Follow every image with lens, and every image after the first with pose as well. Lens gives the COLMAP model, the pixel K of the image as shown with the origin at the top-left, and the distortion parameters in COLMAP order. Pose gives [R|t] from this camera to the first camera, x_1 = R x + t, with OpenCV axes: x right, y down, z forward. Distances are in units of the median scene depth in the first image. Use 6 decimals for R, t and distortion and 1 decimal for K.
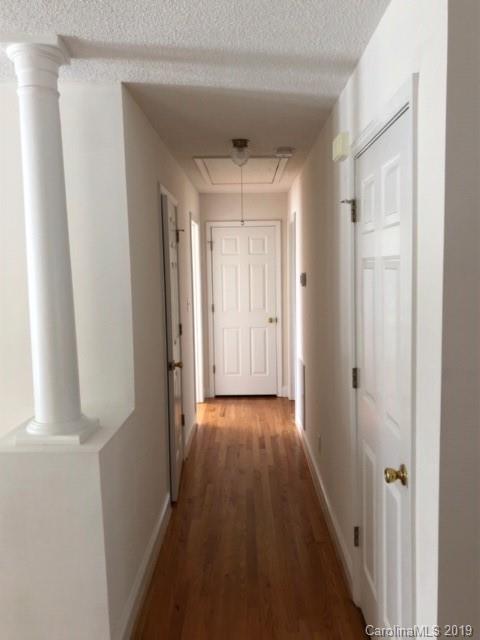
lens RADIAL K [[567.0, 0, 240.0], [0, 567.0, 320.0], [0, 0, 1]] dist [0.032187, 0.004771]
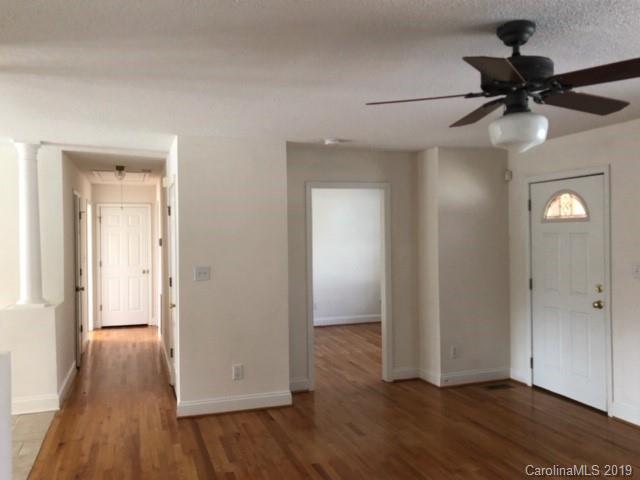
lens RADIAL K [[567.0, 0, 320.0], [0, 567.0, 240.0], [0, 0, 1]] dist [0.032187, 0.004771]
pose [[0.946571, 0.008029, 0.322394, 0.013787], [0.020416, 0.996193, -0.084752, 0.064062], [-0.321847, 0.086806, 0.942804, -0.638185]]
